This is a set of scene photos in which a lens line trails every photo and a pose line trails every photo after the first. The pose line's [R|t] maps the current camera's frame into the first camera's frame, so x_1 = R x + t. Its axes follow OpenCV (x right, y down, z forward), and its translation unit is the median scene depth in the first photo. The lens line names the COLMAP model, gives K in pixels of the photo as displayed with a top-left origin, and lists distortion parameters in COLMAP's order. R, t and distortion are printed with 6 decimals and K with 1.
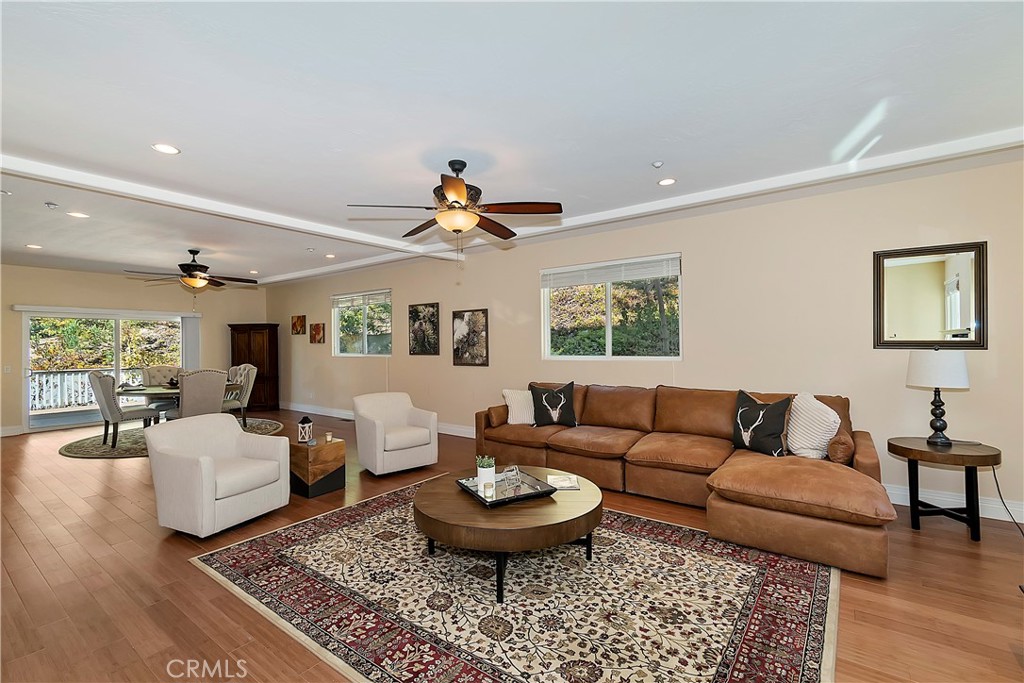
lens RADIAL K [[456.3, 0, 509.1], [0, 456.3, 340.6], [0, 0, 1]] dist [0.001688, 0.000070]
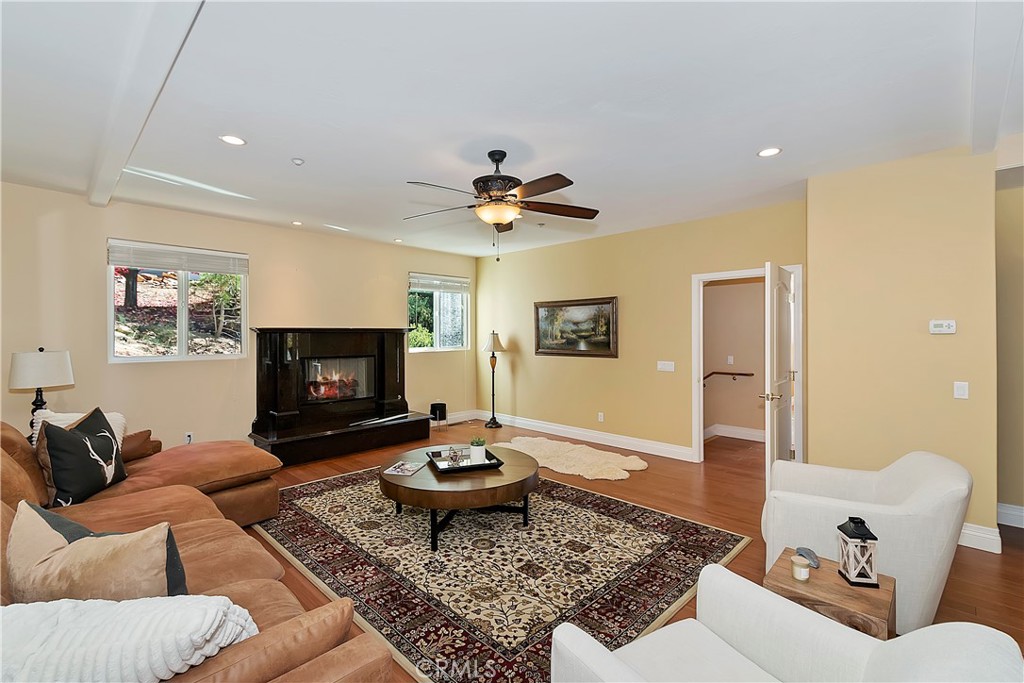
lens RADIAL K [[456.3, 0, 511.8], [0, 456.3, 338.4], [0, 0, 1]] dist [0.001688, 0.000070]
pose [[-0.991293, 0.012101, 0.131119, -0.279977], [0.012862, 0.999905, 0.004965, 0.000216], [-0.131047, 0.006608, -0.991354, 2.050685]]
